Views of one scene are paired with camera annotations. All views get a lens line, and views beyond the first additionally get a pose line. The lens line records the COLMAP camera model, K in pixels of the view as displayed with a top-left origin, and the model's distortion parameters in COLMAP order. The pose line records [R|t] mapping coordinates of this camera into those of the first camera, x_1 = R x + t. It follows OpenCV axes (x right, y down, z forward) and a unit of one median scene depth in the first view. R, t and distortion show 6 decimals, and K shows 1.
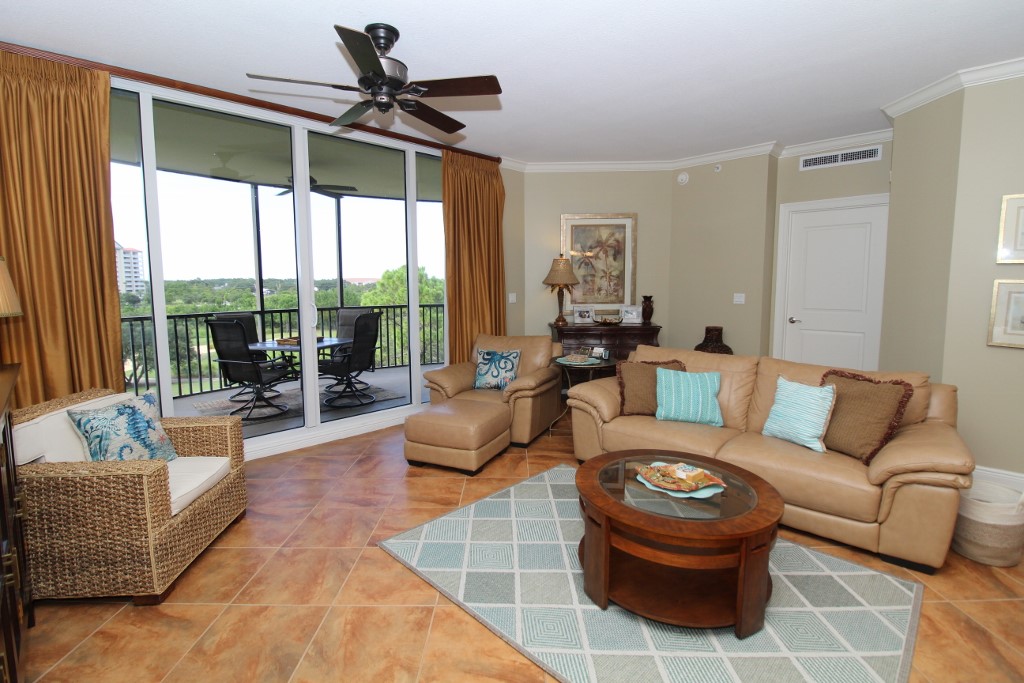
lens RADIAL K [[473.5, 0, 510.6], [0, 473.5, 329.5], [0, 0, 1]] dist [-0.000877, -0.012139]
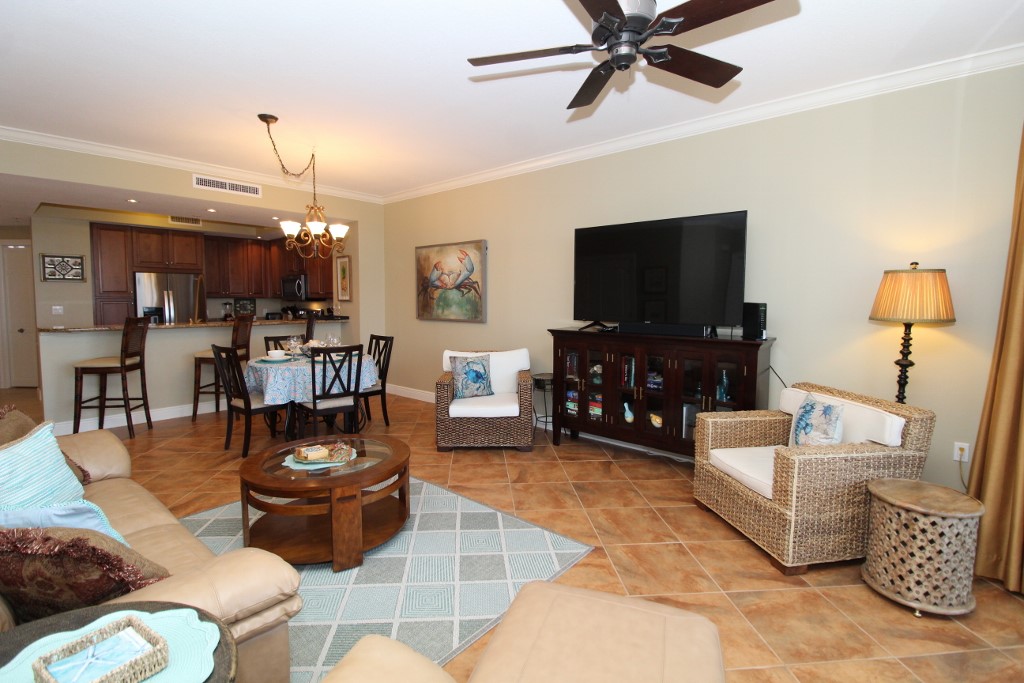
lens RADIAL K [[473.5, 0, 510.6], [0, 473.5, 329.5], [0, 0, 1]] dist [-0.000877, -0.012139]
pose [[-0.996930, 0.006130, -0.078056, -0.014103], [-0.006524, 0.986960, 0.160834, -0.099335], [0.078024, 0.160849, -0.983890, 1.070386]]
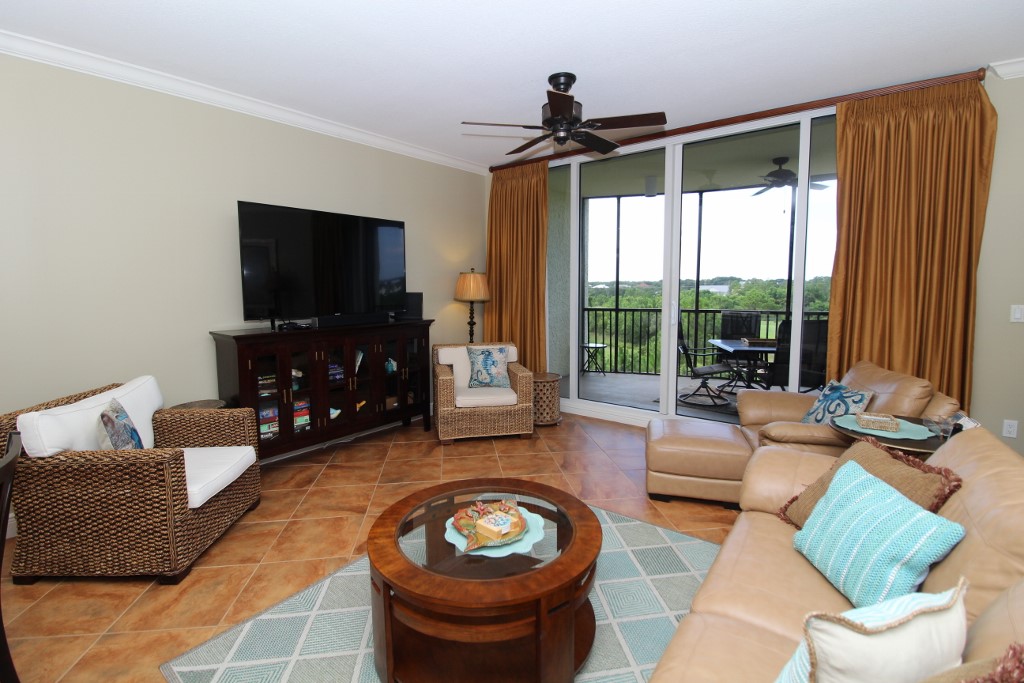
lens RADIAL K [[473.5, 0, 510.6], [0, 473.5, 329.5], [0, 0, 1]] dist [-0.000877, -0.012139]
pose [[0.128622, 0.094564, -0.987175, 0.564835], [-0.086621, 0.992710, 0.083808, -0.047449], [0.987903, 0.074731, 0.135876, 0.439824]]
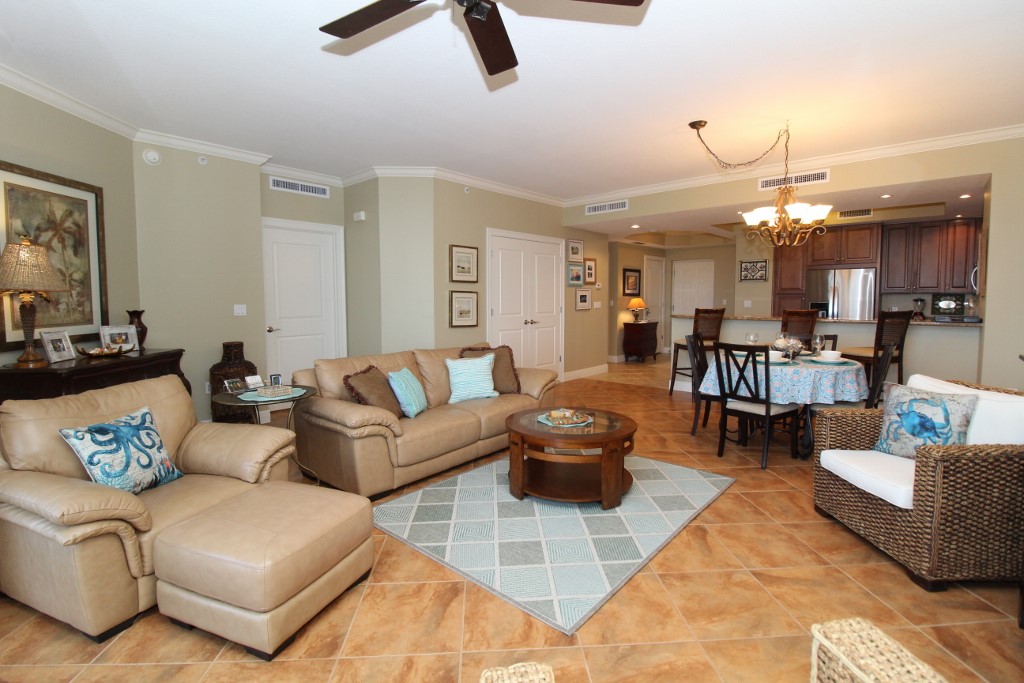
lens RADIAL K [[473.5, 0, 510.6], [0, 473.5, 329.5], [0, 0, 1]] dist [-0.000877, -0.012139]
pose [[-0.058931, -0.062420, 0.996309, -0.544183], [0.101756, 0.992469, 0.068198, -0.042135], [-0.993062, 0.105400, -0.052136, 0.600553]]
